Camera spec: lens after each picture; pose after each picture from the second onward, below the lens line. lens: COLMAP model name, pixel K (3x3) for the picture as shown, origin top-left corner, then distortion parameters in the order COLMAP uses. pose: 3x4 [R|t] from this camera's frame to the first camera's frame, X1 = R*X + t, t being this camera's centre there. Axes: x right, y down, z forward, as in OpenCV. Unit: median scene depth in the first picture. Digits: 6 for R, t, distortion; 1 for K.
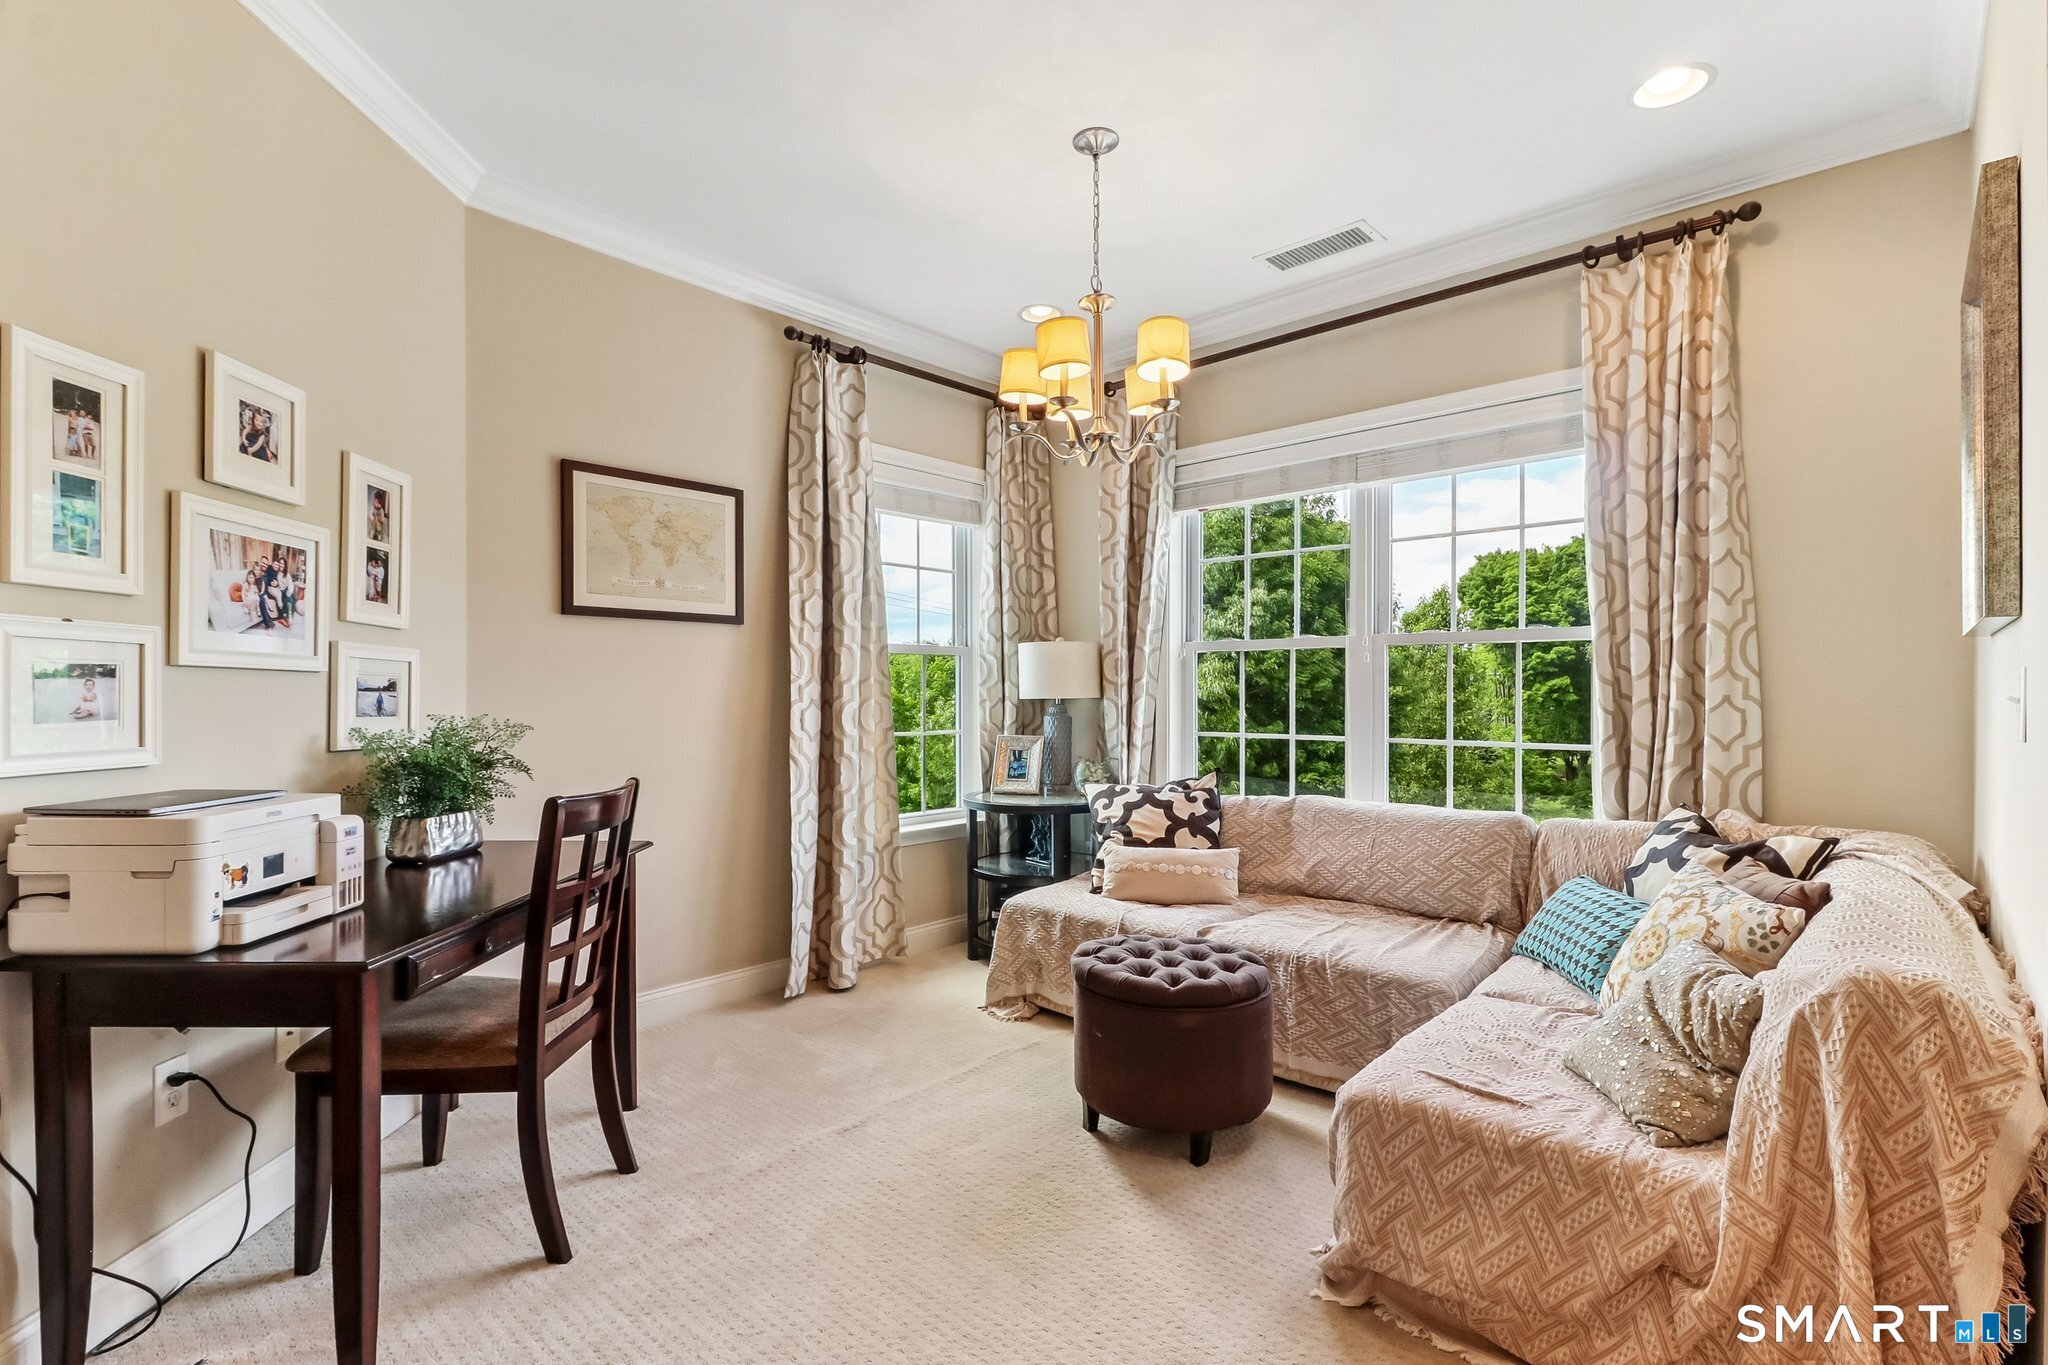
lens RADIAL K [[955.6, 0, 1016.7], [0, 955.6, 696.3], [0, 0, 1]] dist [0.020355, -0.013023]
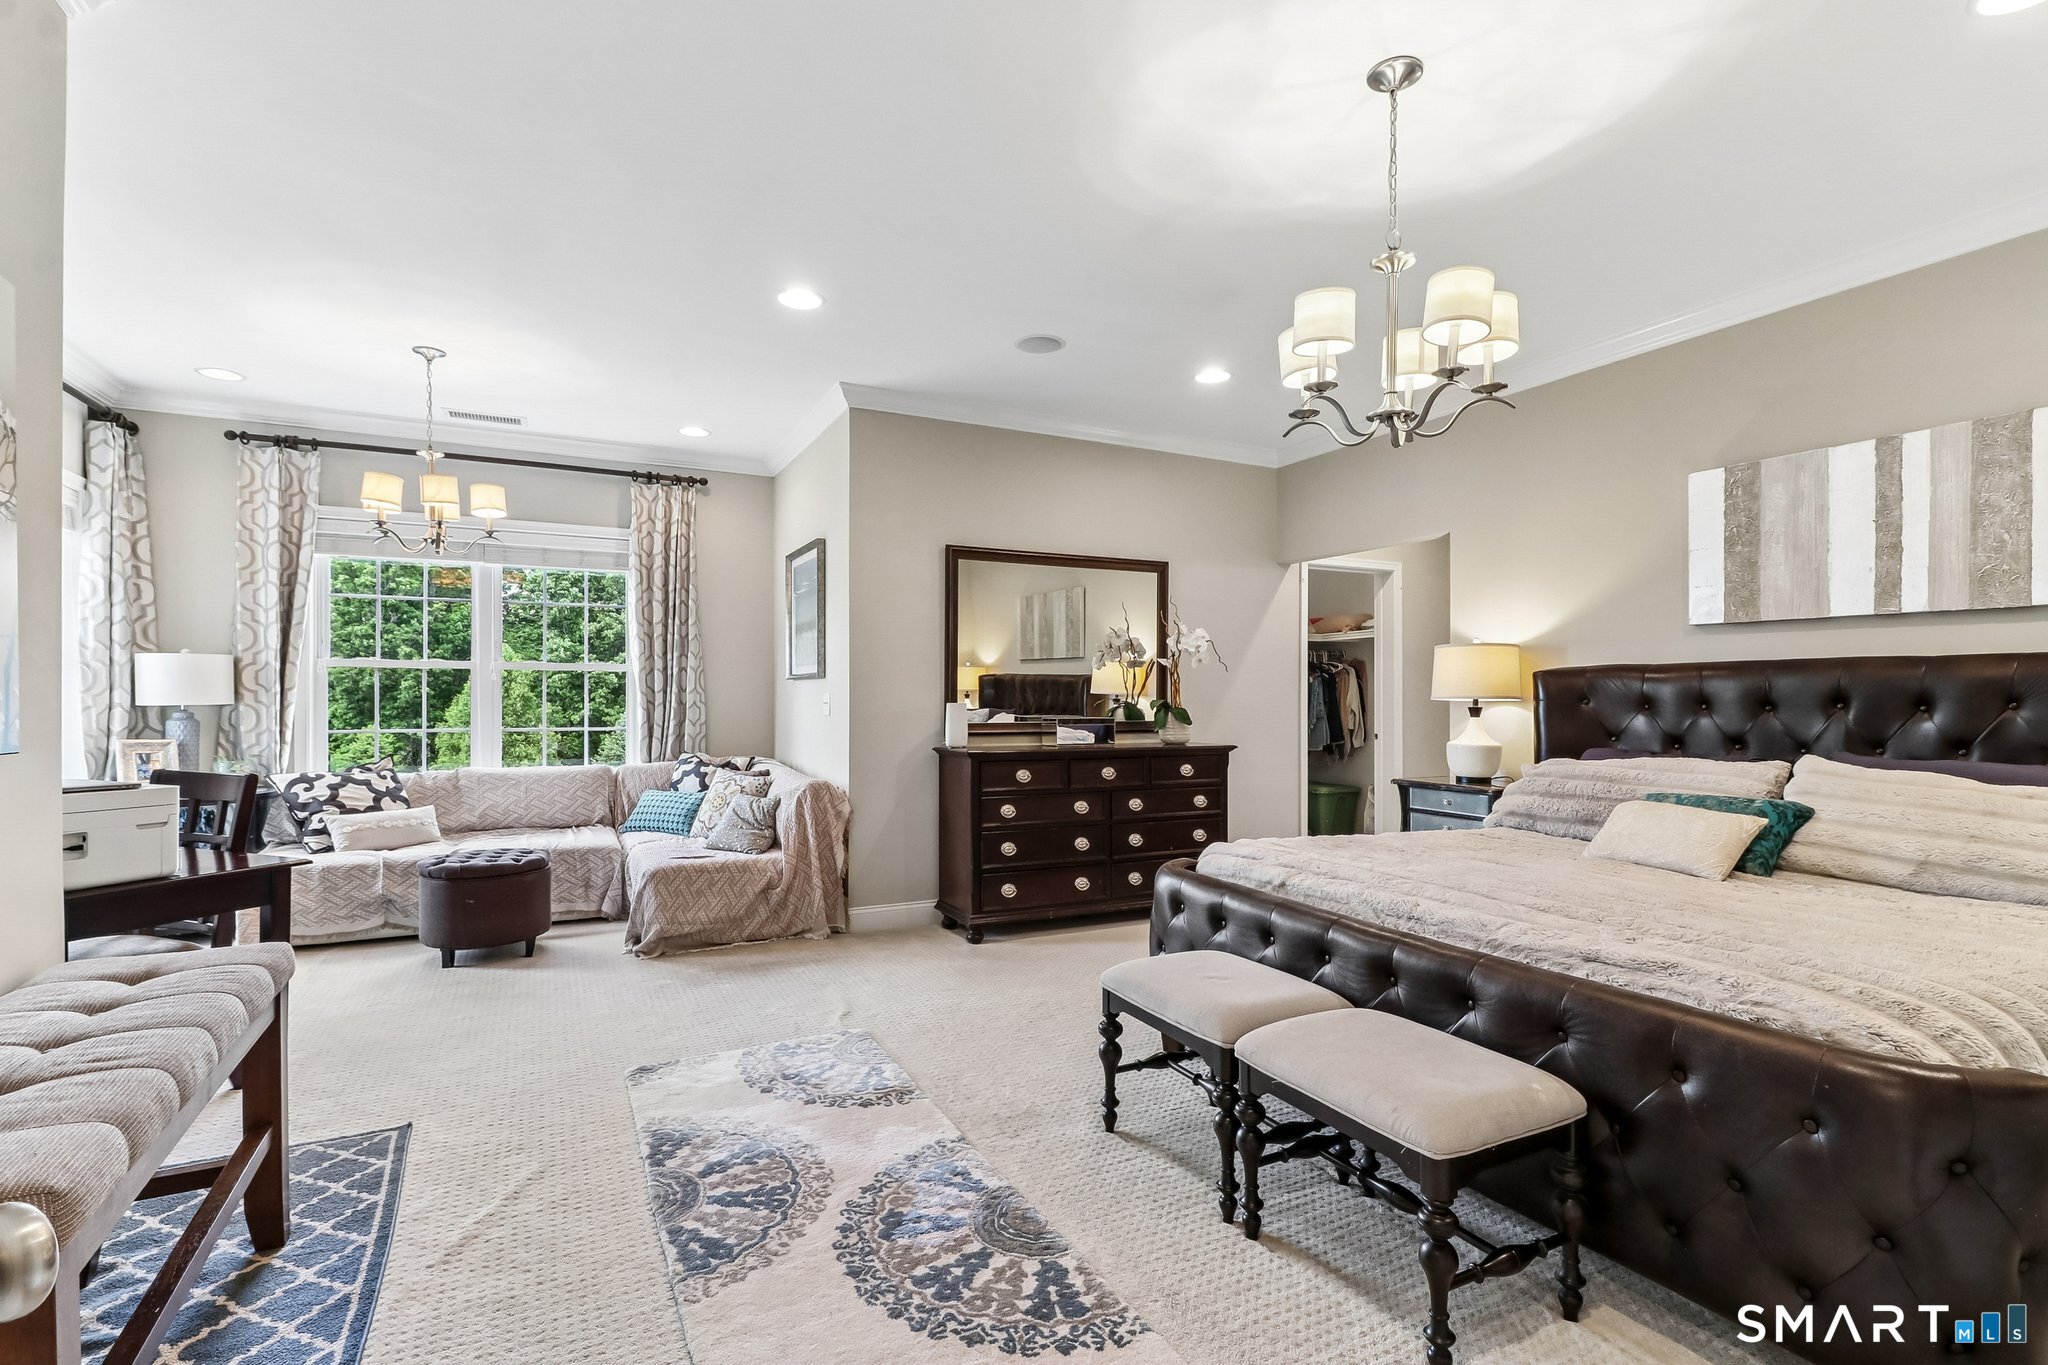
lens RADIAL K [[955.6, 0, 1018.6], [0, 955.6, 687.9], [0, 0, 1]] dist [0.020355, -0.013023]
pose [[0.358256, 0.007982, 0.933589, -1.089166], [-0.000545, 0.999965, -0.008341, -0.013287], [-0.933623, 0.002479, 0.358248, -0.489461]]
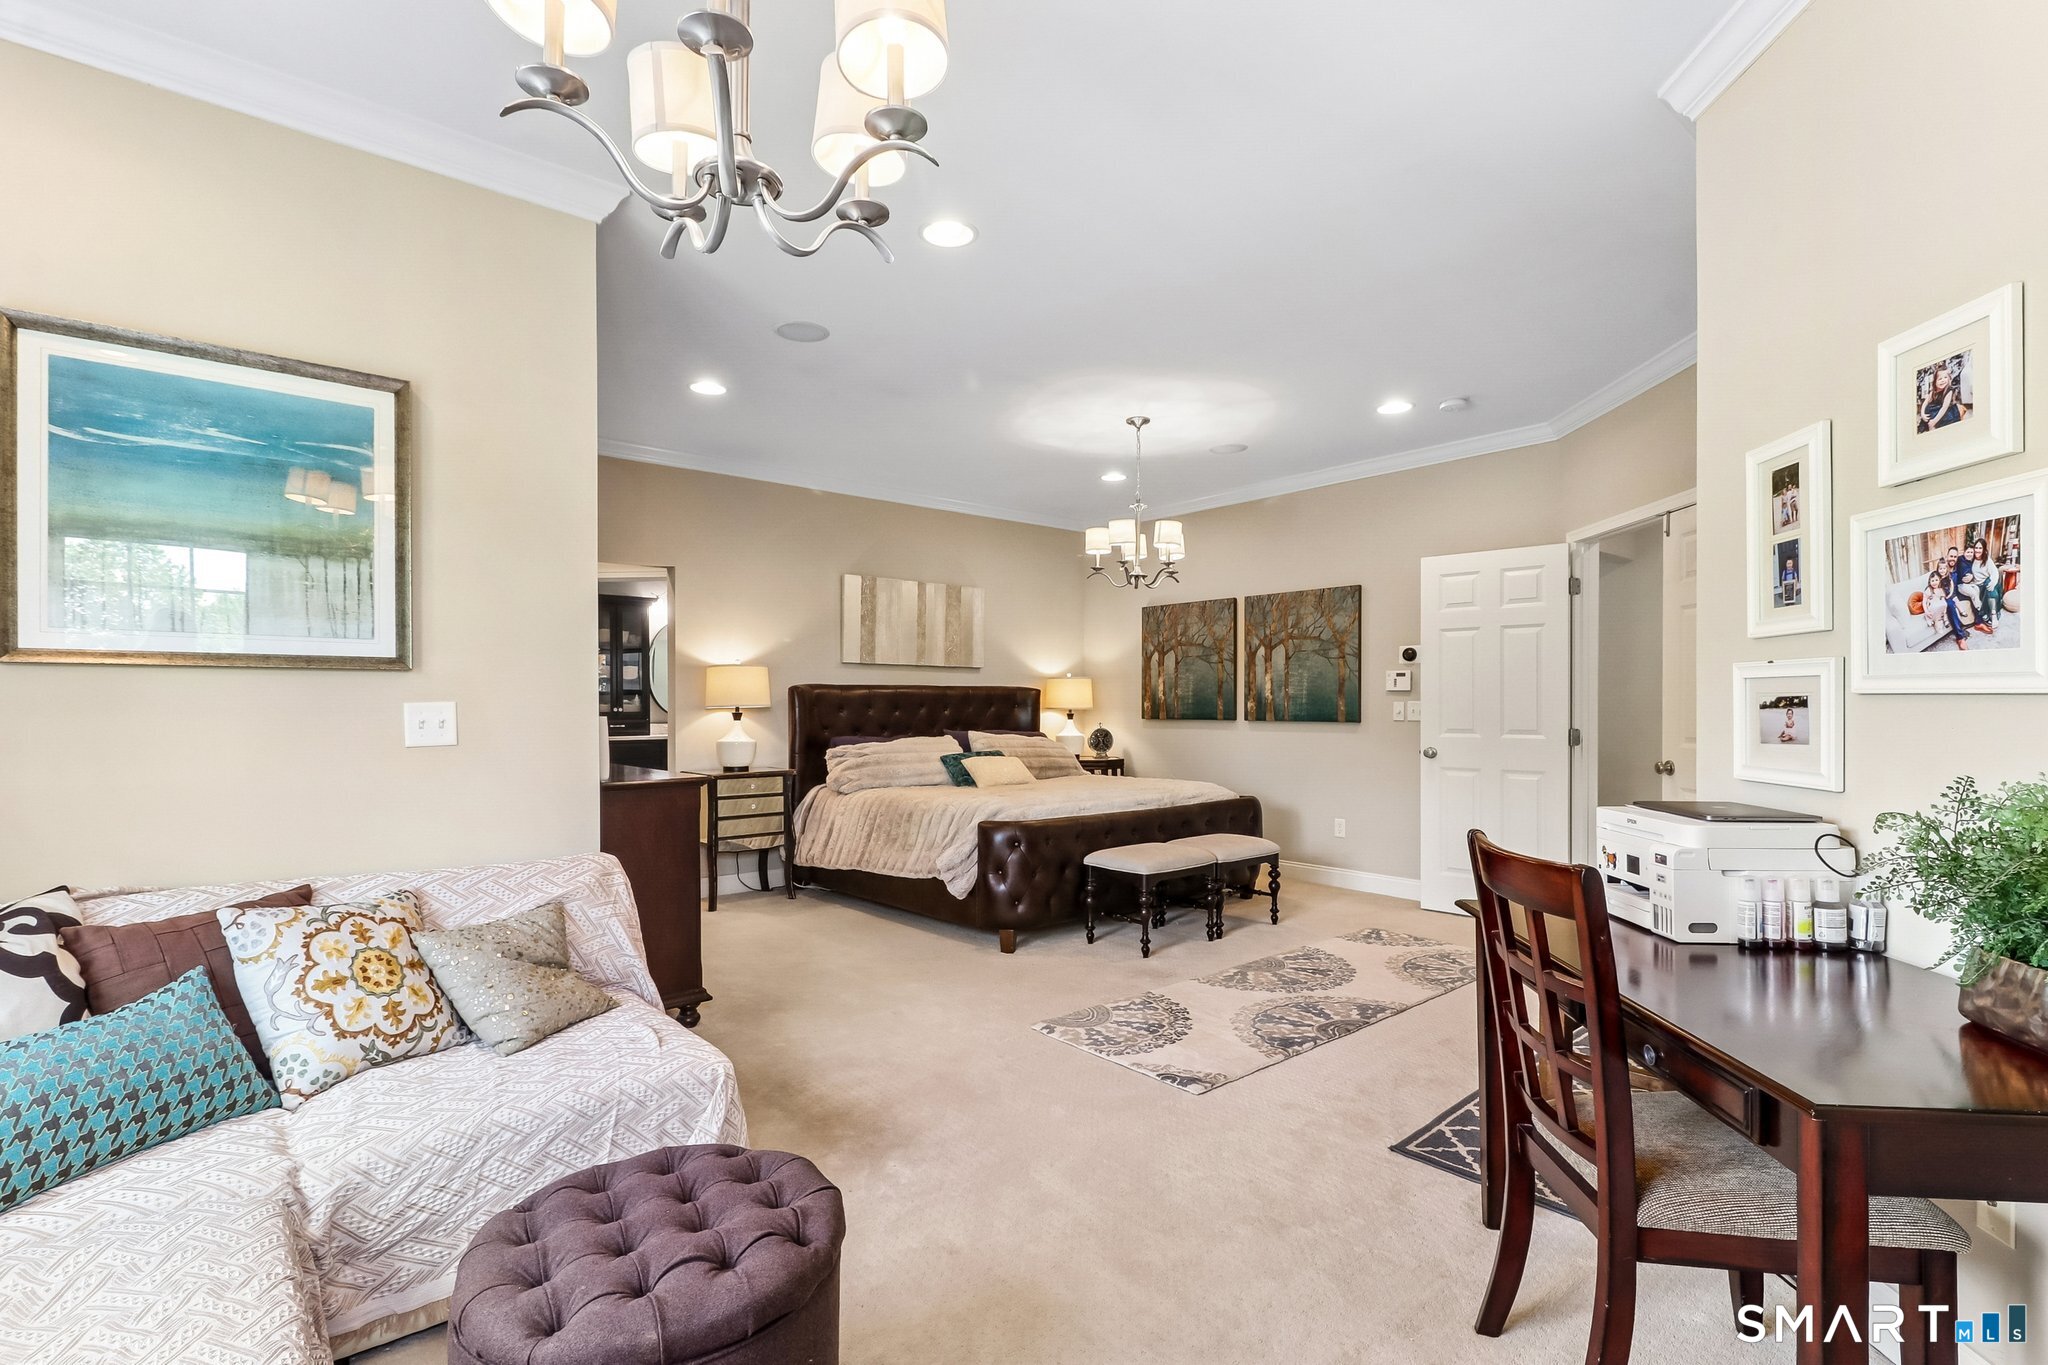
lens RADIAL K [[955.6, 0, 1013.6], [0, 955.6, 690.2], [0, 0, 1]] dist [0.020355, -0.013023]
pose [[-0.991387, 0.003850, 0.130905, -0.110174], [0.002330, 0.999928, -0.011759, -0.019030], [-0.130941, -0.011353, -0.991325, 1.516835]]
